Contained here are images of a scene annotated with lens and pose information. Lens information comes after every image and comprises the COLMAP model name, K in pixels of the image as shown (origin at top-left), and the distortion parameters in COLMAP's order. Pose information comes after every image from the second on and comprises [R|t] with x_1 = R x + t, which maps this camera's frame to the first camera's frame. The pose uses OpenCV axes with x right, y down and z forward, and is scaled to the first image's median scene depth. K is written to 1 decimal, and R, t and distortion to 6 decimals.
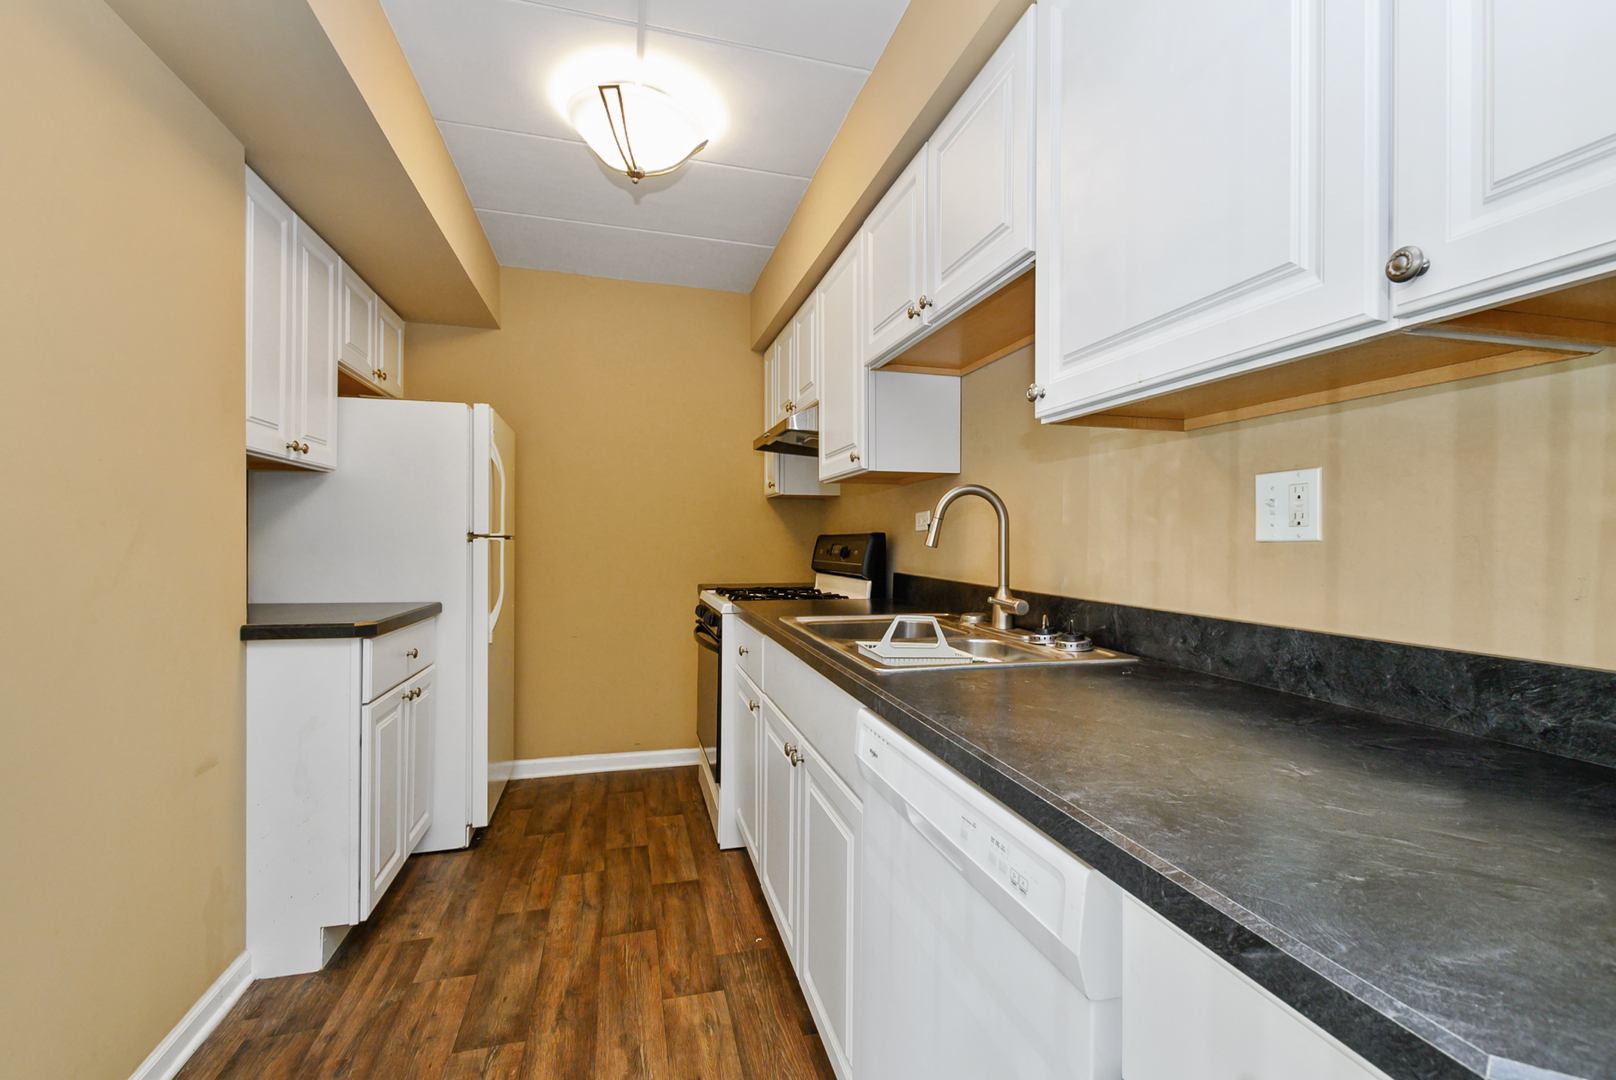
lens RADIAL K [[722.3, 0, 811.6], [0, 722.3, 544.7], [0, 0, 1]] dist [0.004516, -0.000975]
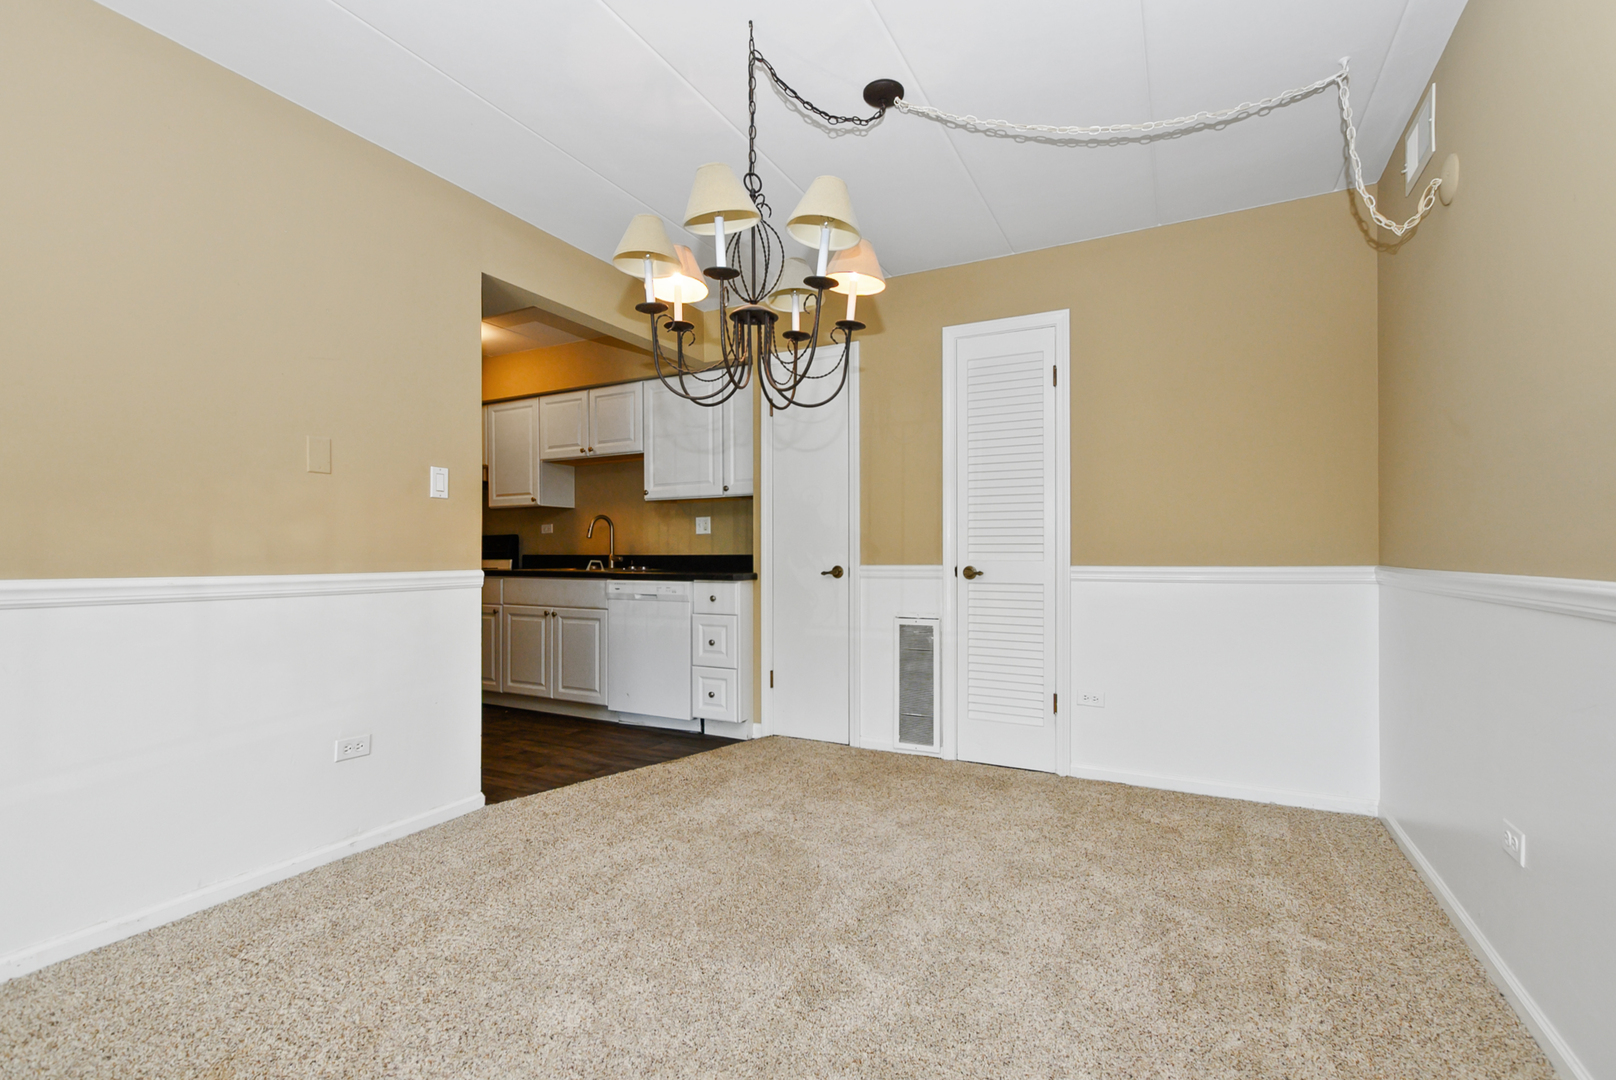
lens RADIAL K [[722.3, 0, 811.6], [0, 722.3, 544.7], [0, 0, 1]] dist [0.004516, -0.000975]
pose [[0.695587, -0.002975, 0.718436, -1.710256], [0.014806, 0.999838, -0.010195, 0.098402], [-0.718290, 0.017728, 0.695518, -2.100055]]
